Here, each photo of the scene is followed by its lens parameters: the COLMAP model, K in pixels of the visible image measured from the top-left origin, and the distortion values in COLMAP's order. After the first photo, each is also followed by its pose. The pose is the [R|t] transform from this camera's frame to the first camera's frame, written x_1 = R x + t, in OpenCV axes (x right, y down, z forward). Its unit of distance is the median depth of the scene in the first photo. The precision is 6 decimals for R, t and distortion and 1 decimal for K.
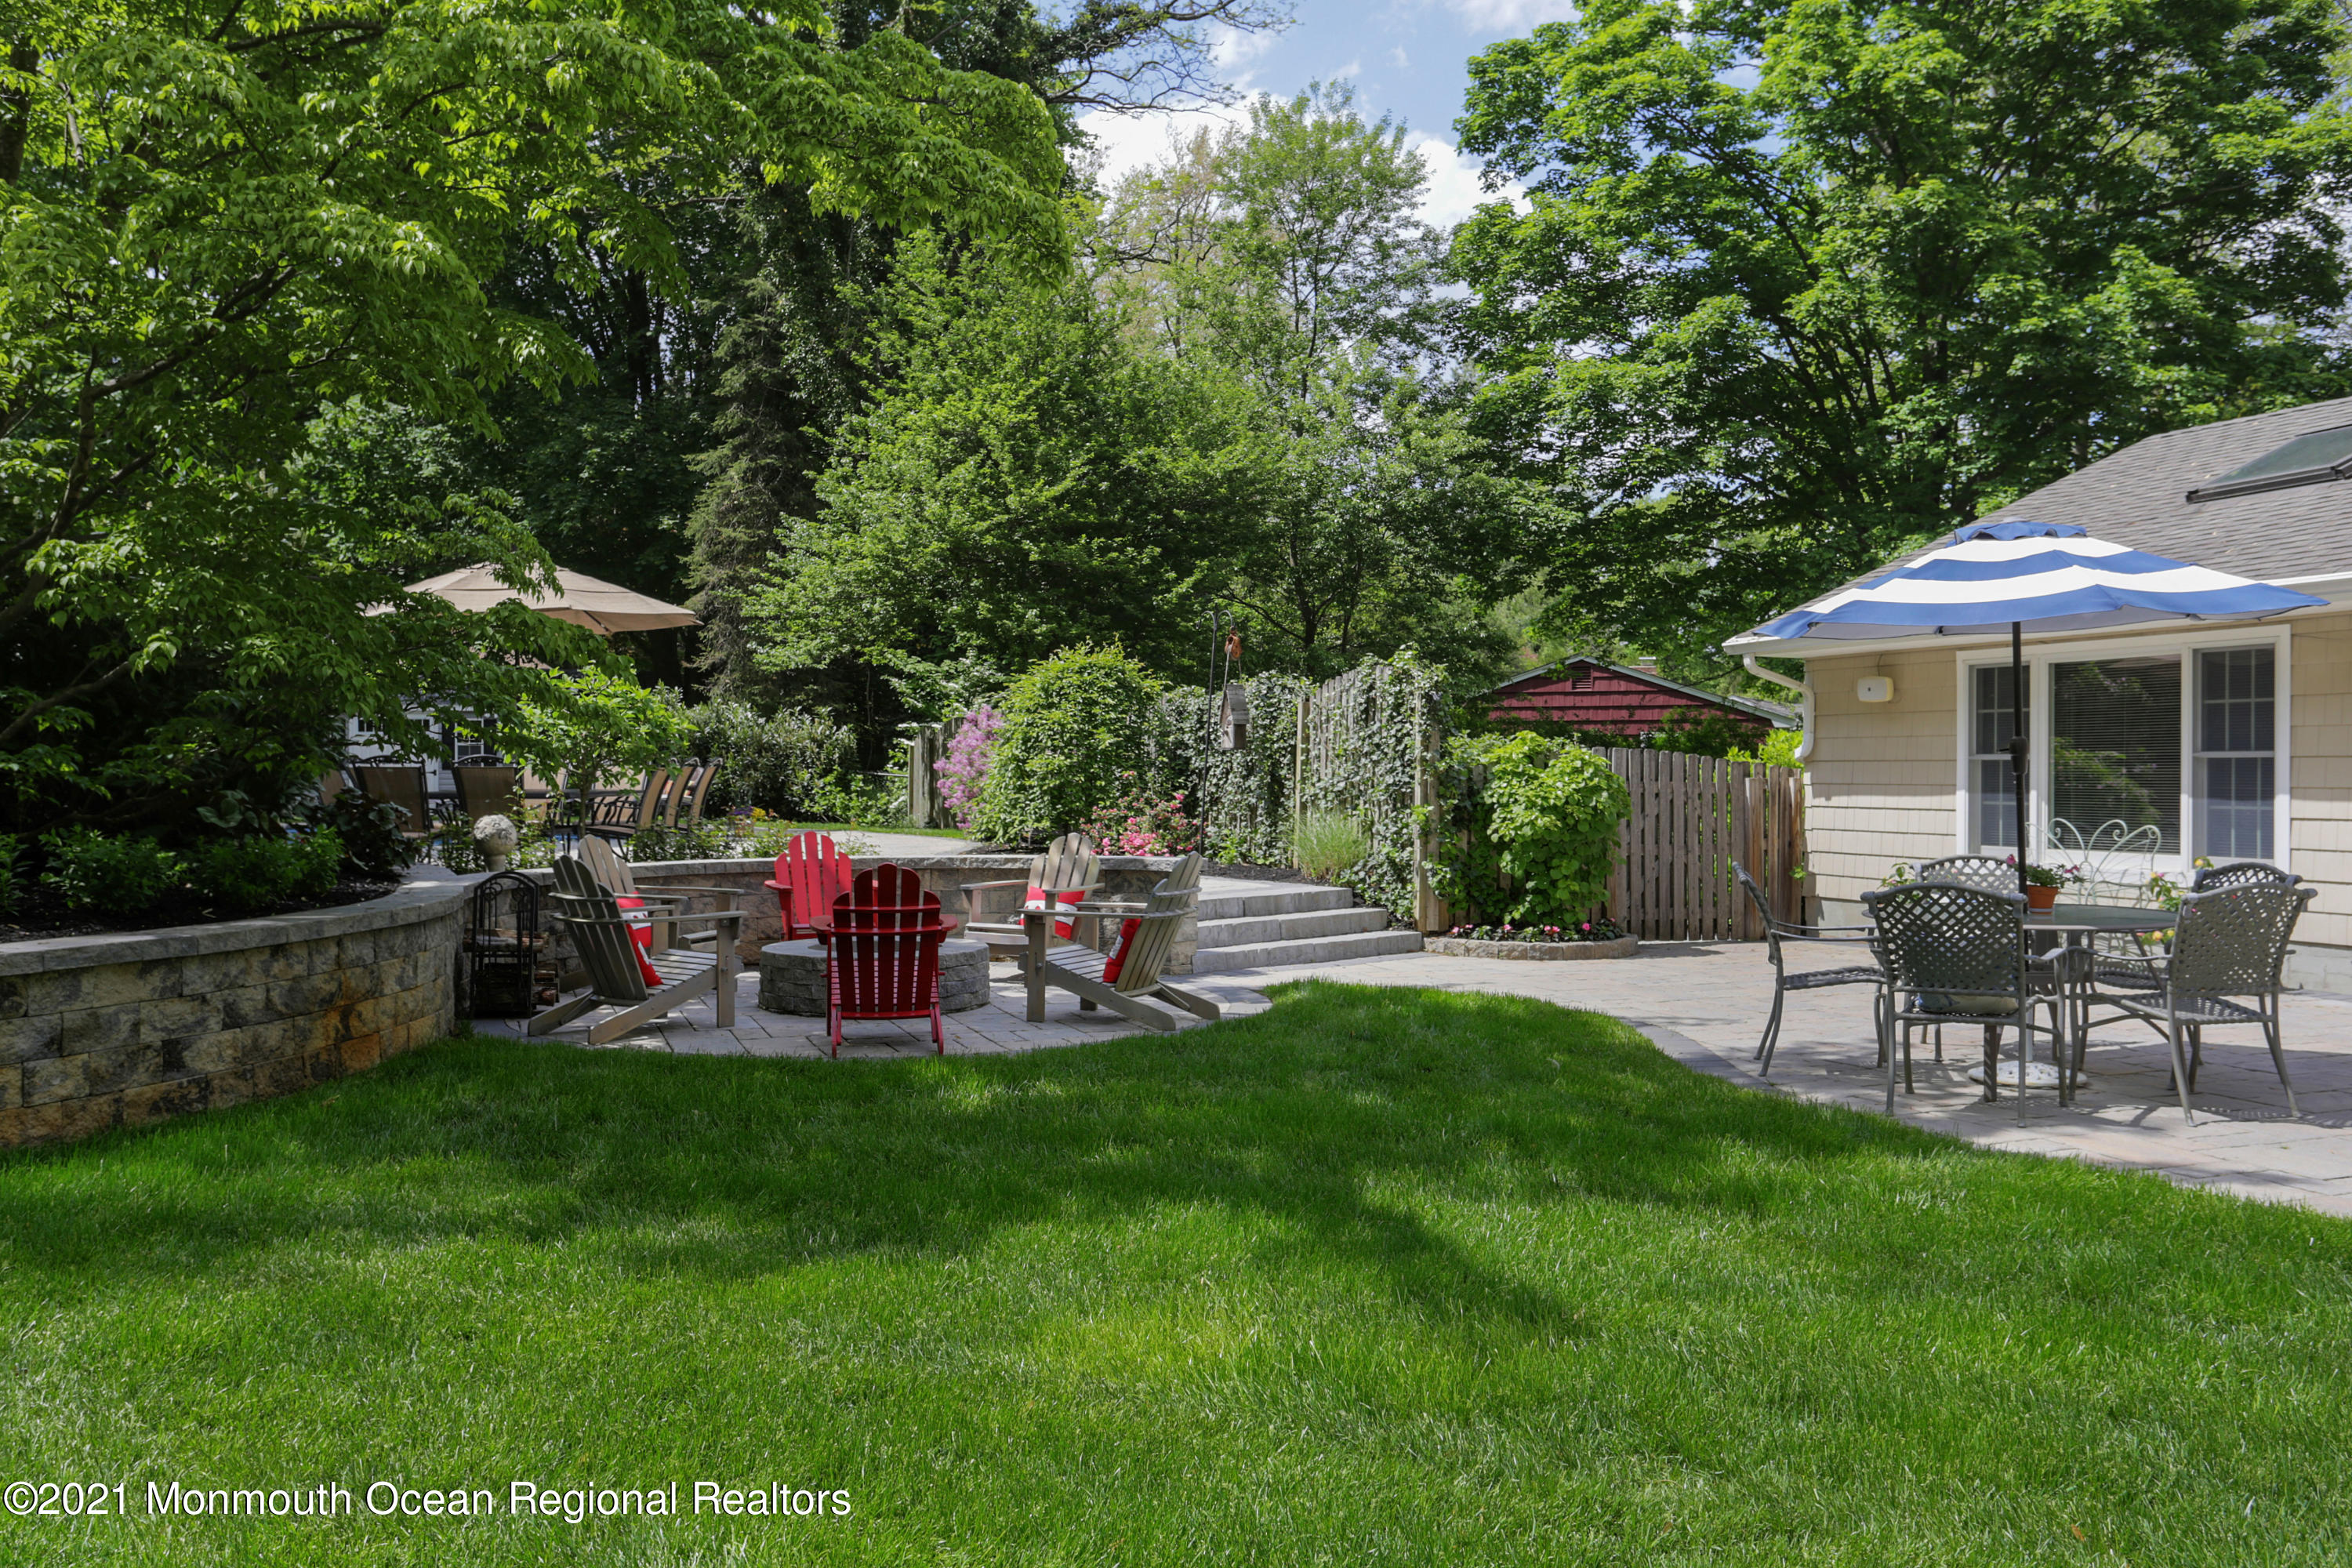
lens RADIAL K [[1964.4, 0, 1175.8], [0, 1964.4, 736.9], [0, 0, 1]] dist [0.054985, 0.006862]
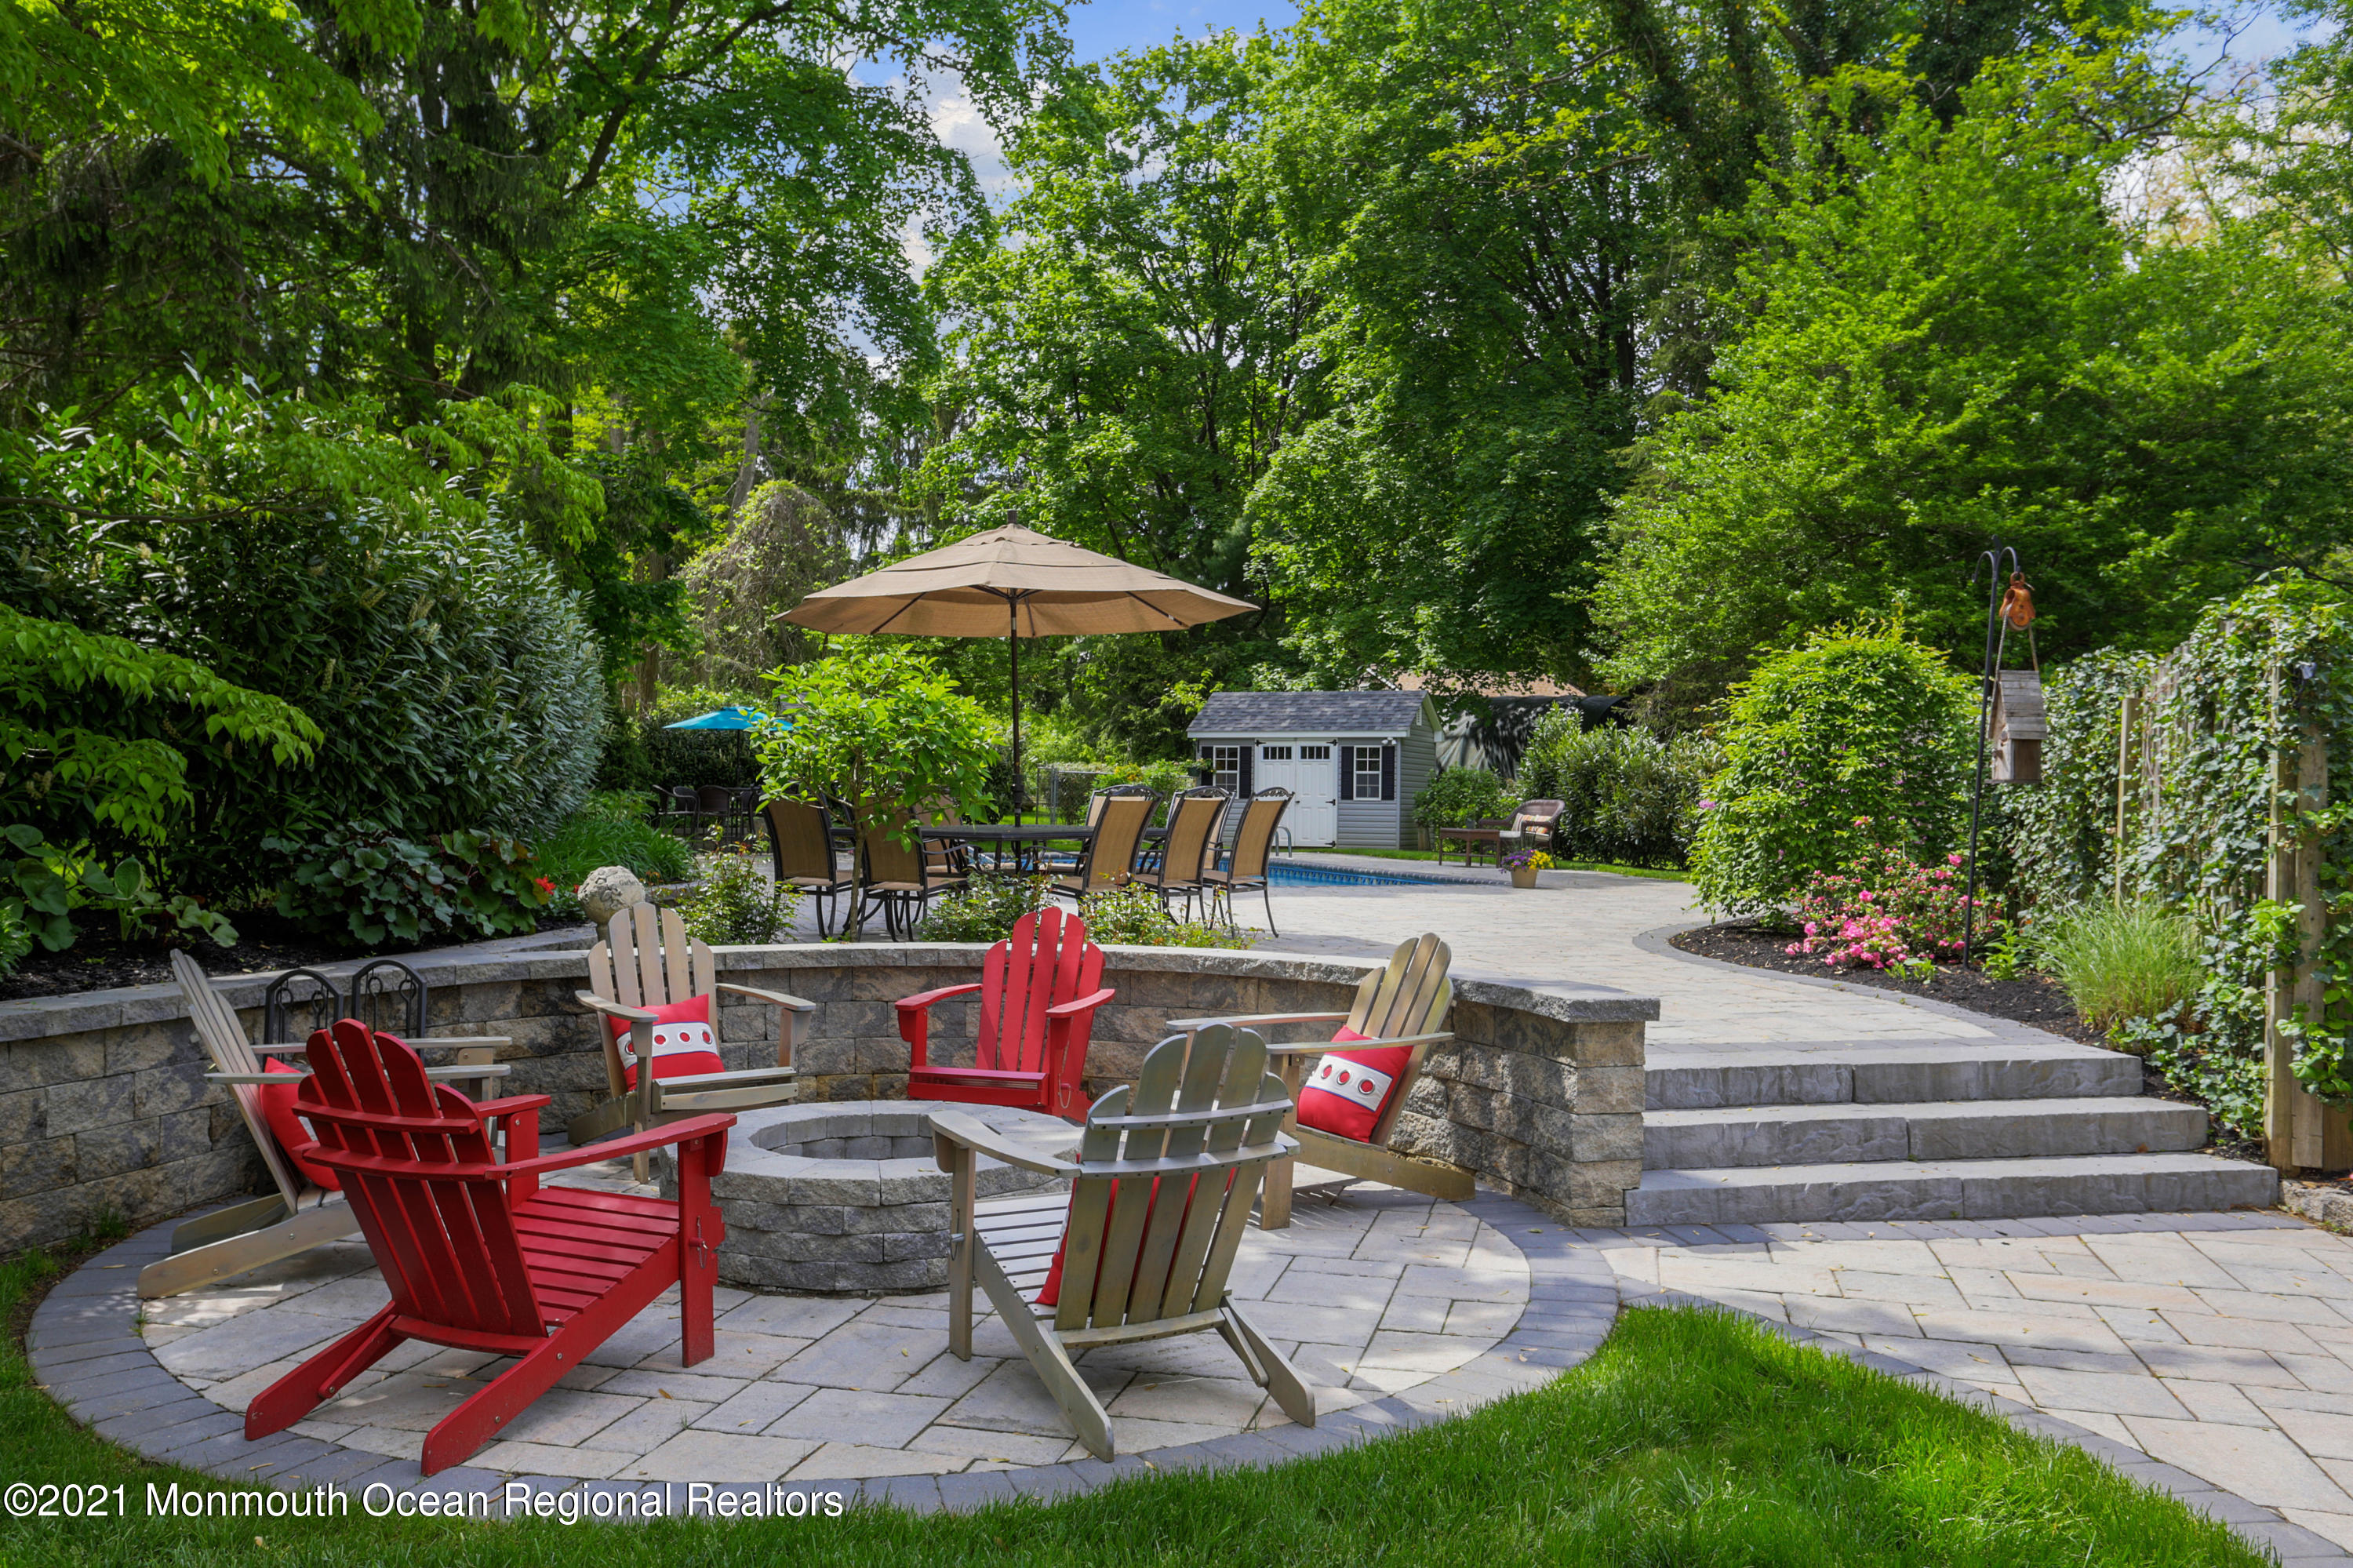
lens RADIAL K [[1965.3, 0, 1176.3], [0, 1965.3, 736.9], [0, 0, 1]] dist [0.054985, 0.006862]
pose [[0.855048, -0.004597, -0.518528, 0.109921], [-0.003772, 0.999879, -0.015084, 0.002386], [0.518534, 0.014853, 0.854928, 0.328503]]
